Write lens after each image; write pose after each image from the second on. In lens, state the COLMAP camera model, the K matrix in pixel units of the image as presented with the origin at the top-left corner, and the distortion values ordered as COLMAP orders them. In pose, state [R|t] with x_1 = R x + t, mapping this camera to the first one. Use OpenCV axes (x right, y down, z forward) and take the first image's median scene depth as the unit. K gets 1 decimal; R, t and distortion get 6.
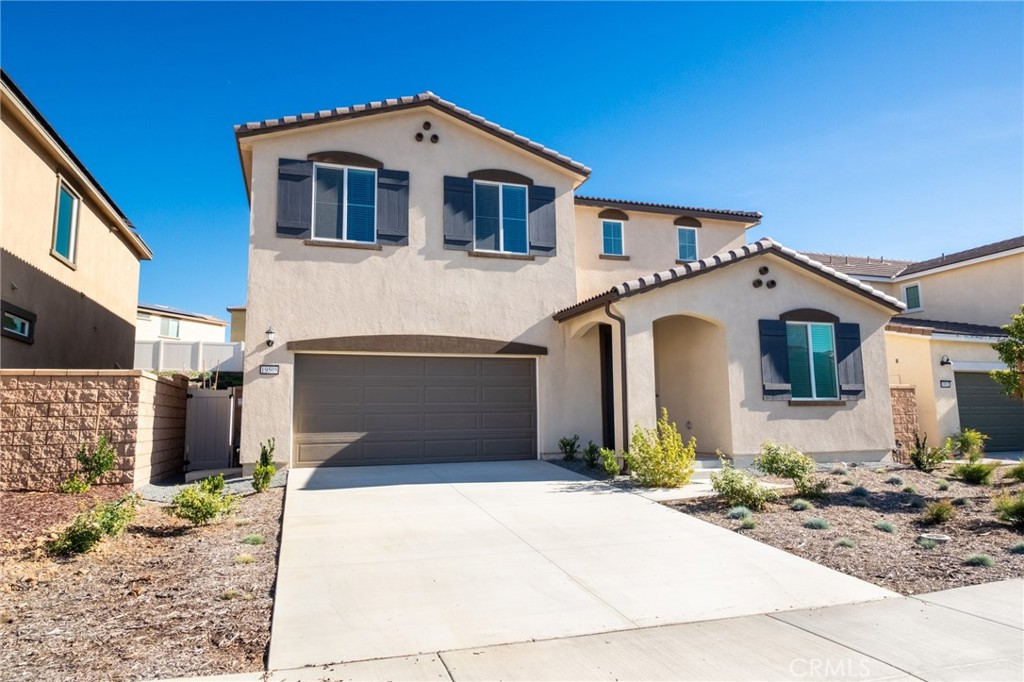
lens RADIAL K [[635.6, 0, 511.6], [0, 635.6, 338.5], [0, 0, 1]] dist [-0.009229, 0.000186]
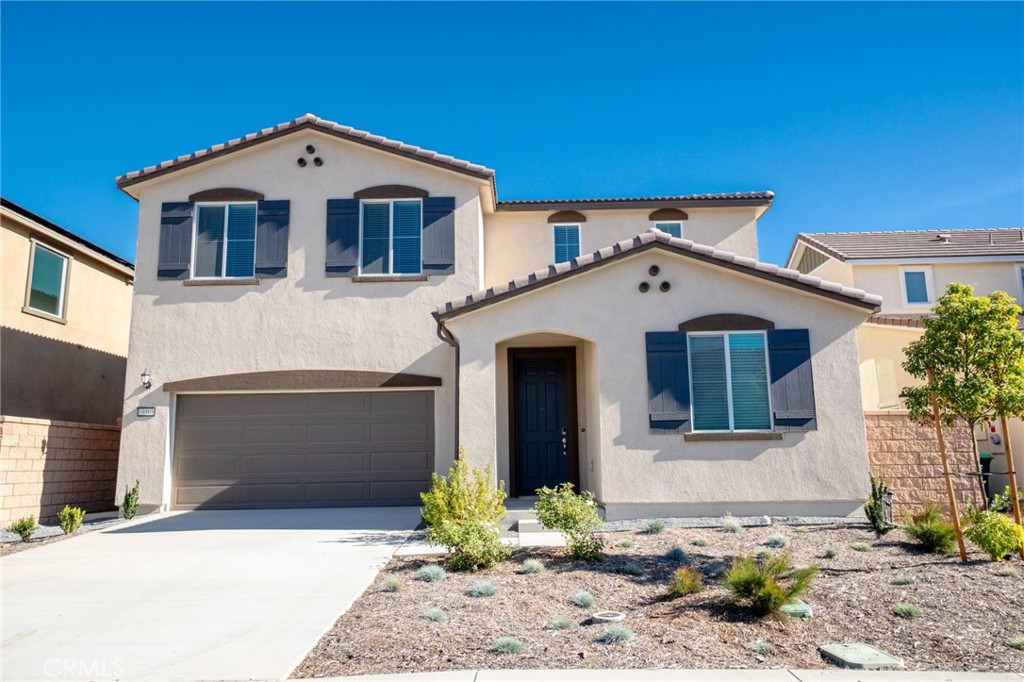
lens RADIAL K [[707.1, 0, 513.8], [0, 707.1, 341.3], [0, 0, 1]] dist [0.008514, 0.010810]
pose [[0.946063, -0.057311, -0.318875, 0.495126], [0.046015, 0.998021, -0.042854, 0.011154], [0.320700, 0.025870, 0.946828, 0.105475]]
